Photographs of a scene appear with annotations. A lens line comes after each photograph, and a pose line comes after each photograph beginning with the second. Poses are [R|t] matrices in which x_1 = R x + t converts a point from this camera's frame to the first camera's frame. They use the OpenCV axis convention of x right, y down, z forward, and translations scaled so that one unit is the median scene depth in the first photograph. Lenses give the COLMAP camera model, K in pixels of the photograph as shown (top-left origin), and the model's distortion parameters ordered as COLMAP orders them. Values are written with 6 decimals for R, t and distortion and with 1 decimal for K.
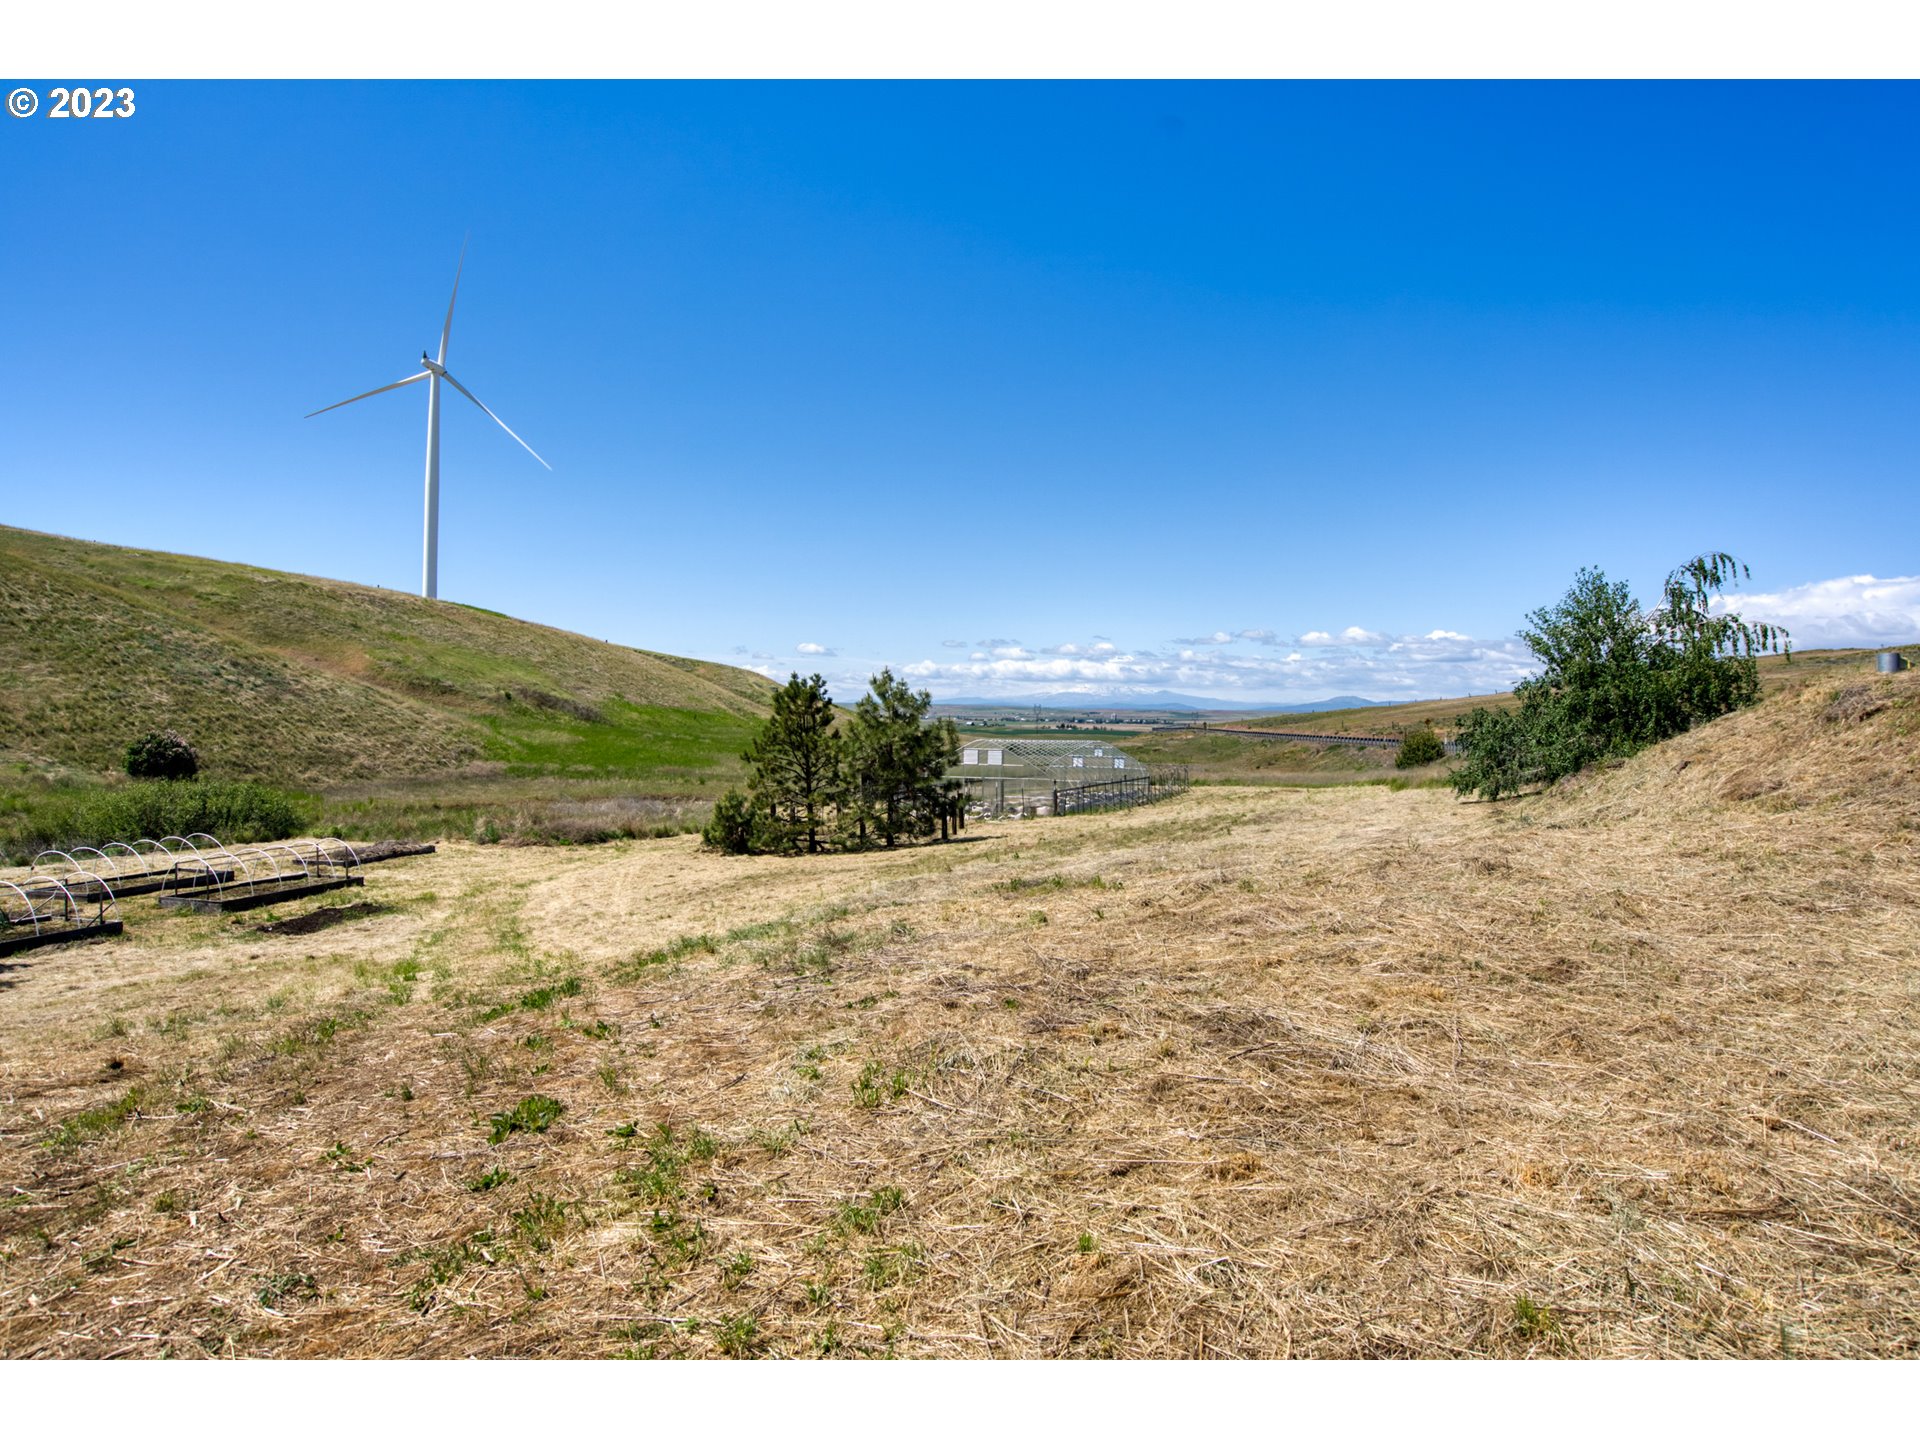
lens RADIAL K [[1040.7, 0, 958.3], [0, 1040.7, 709.0], [0, 0, 1]] dist [-0.072576, 0.035943]
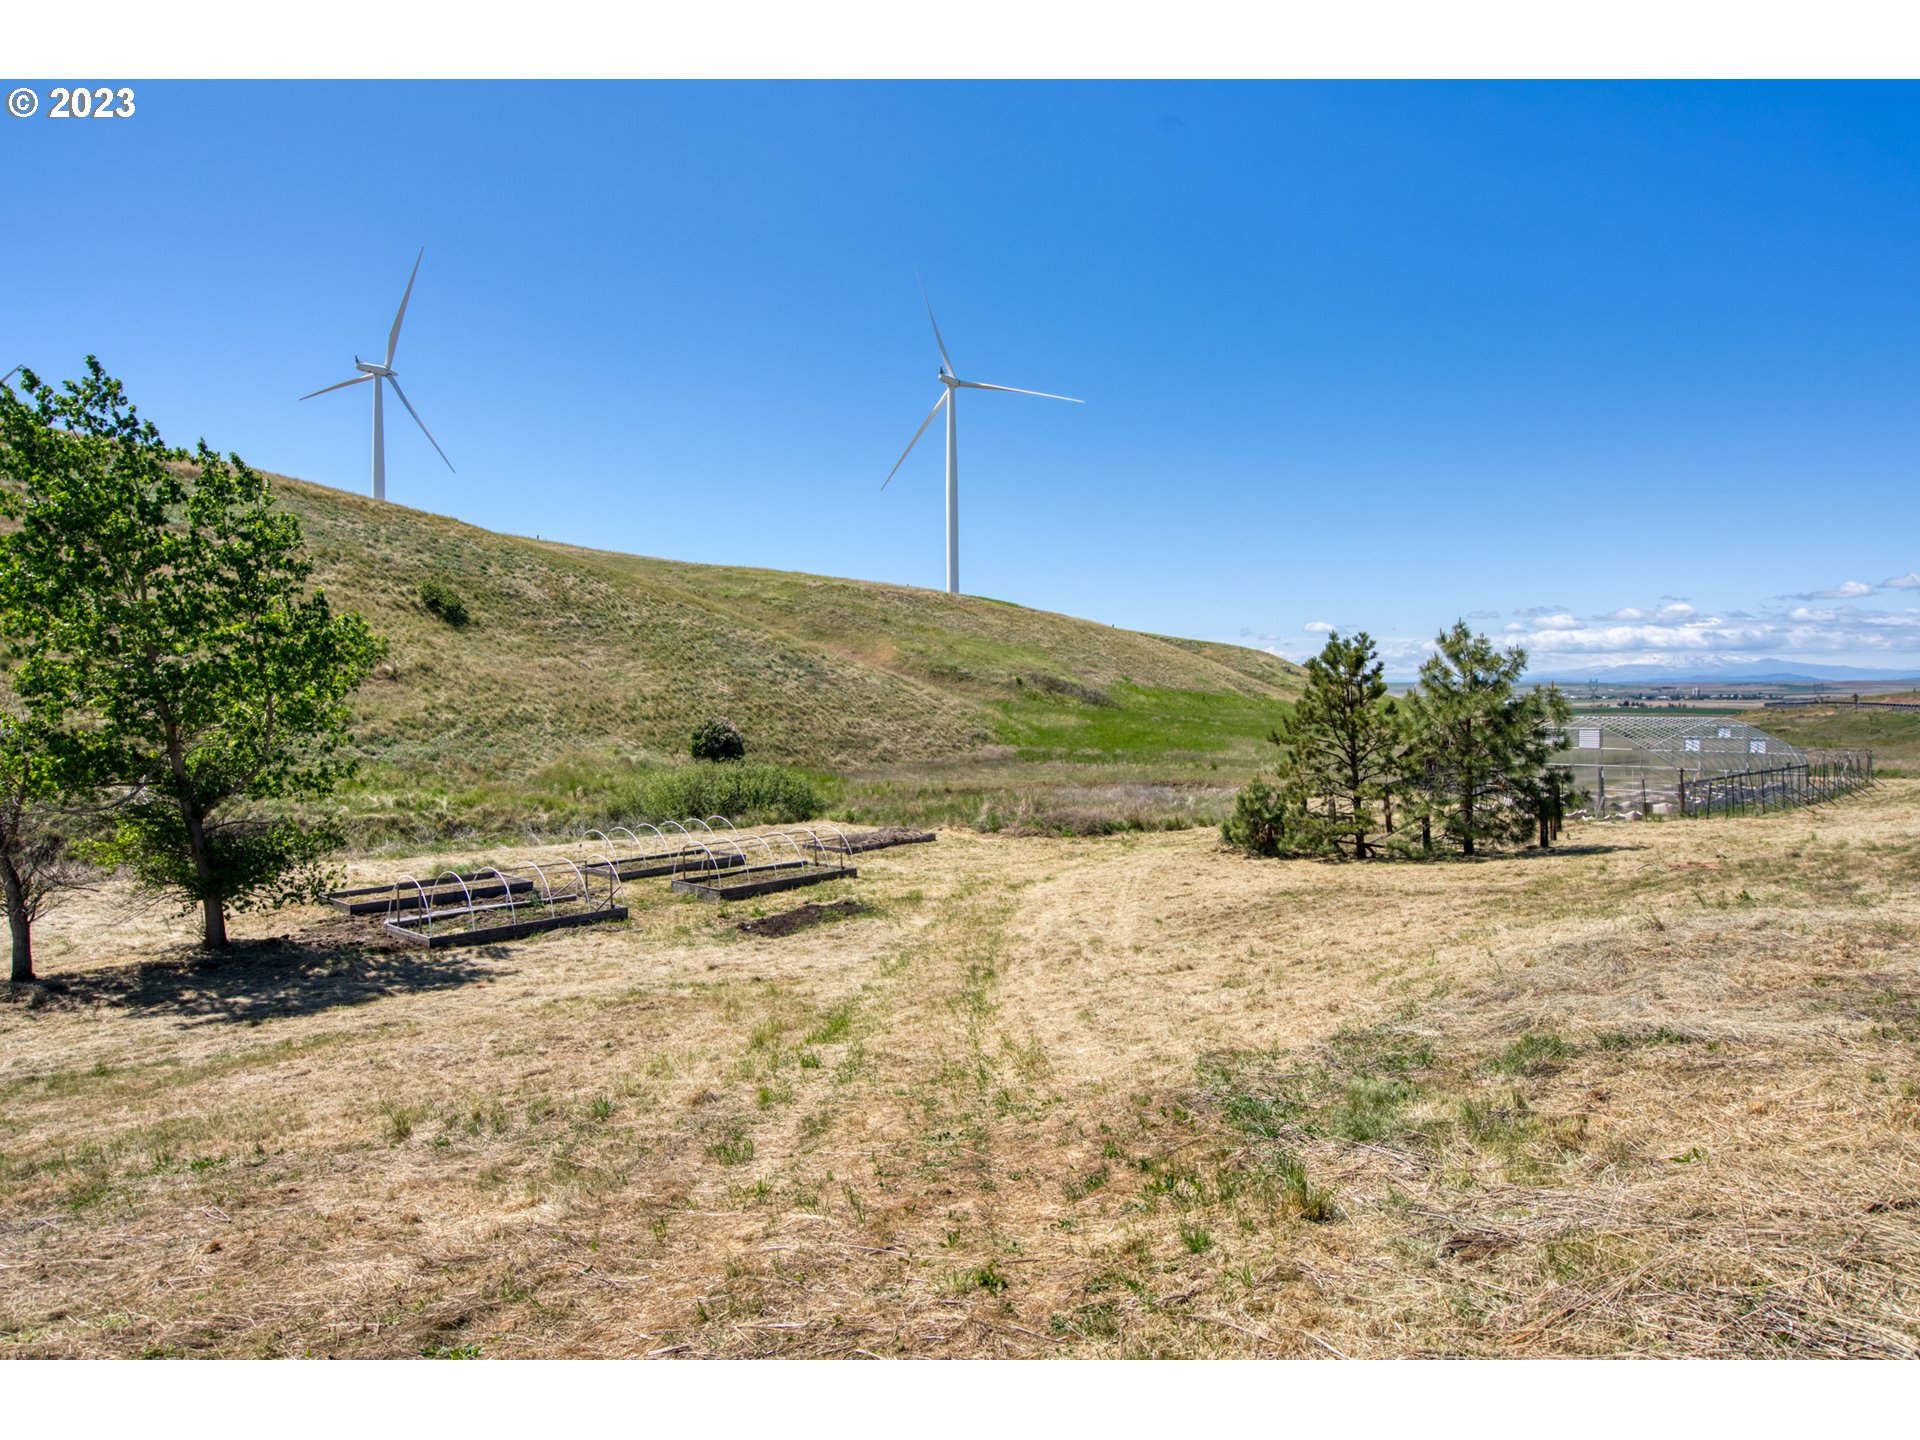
lens RADIAL K [[1040.7, 0, 958.3], [0, 1040.7, 709.0], [0, 0, 1]] dist [-0.072576, 0.035943]
pose [[0.887196, -0.015256, -0.461141, -0.034862], [0.022228, 0.999706, 0.009692, 0.006962], [0.460858, -0.018849, 0.887274, 0.115851]]
